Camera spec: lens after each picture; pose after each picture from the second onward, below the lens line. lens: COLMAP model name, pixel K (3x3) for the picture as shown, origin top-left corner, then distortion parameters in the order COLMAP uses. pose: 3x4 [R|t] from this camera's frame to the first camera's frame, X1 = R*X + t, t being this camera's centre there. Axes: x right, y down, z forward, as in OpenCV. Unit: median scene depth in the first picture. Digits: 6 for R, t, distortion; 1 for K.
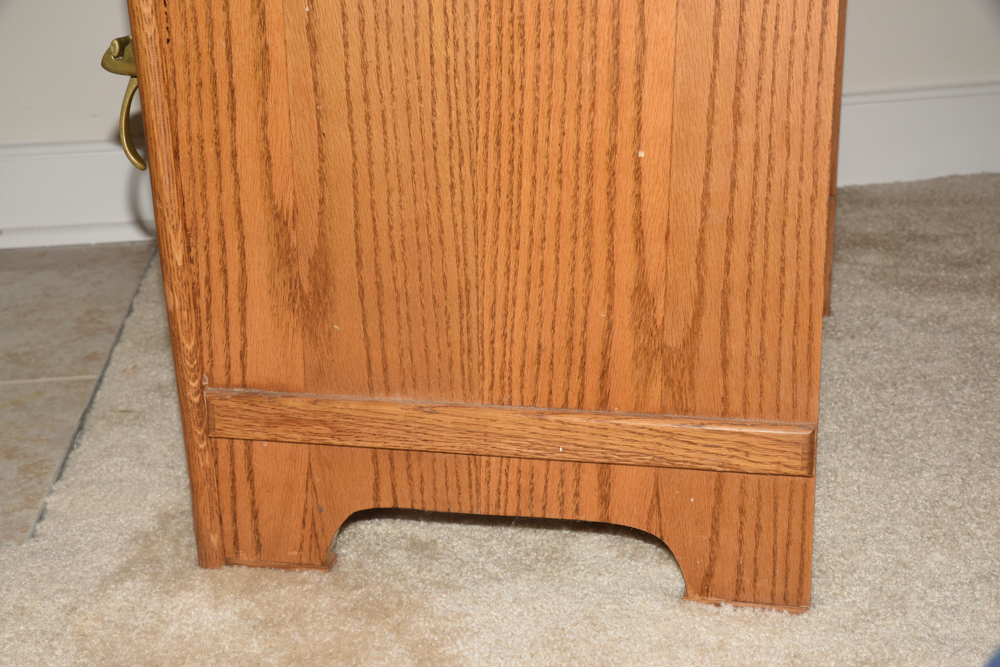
lens RADIAL K [[1541.1, 0, 493.0], [0, 1541.1, 336.4], [0, 0, 1]] dist [0.083405, 0.000000]
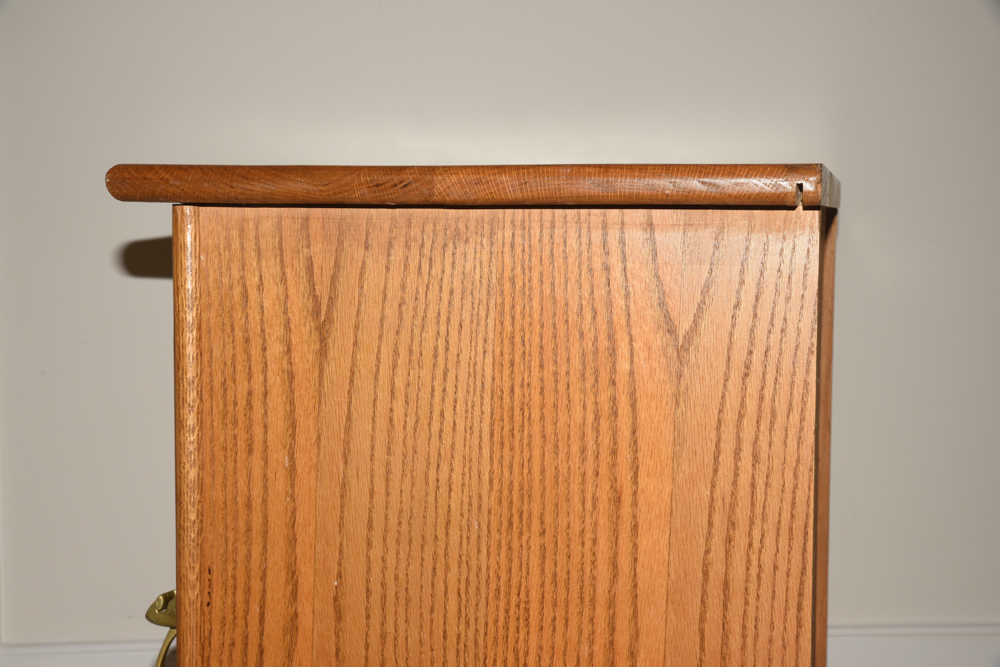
lens RADIAL K [[1481.4, 0, 494.3], [0, 1481.4, 330.6], [0, 0, 1]] dist [0.063340, 0.000000]
pose [[0.998950, 0.042825, -0.016291, 0.003785], [-0.045727, 0.954304, -0.295319, -0.074885], [0.002899, 0.295754, 0.955260, -0.075699]]
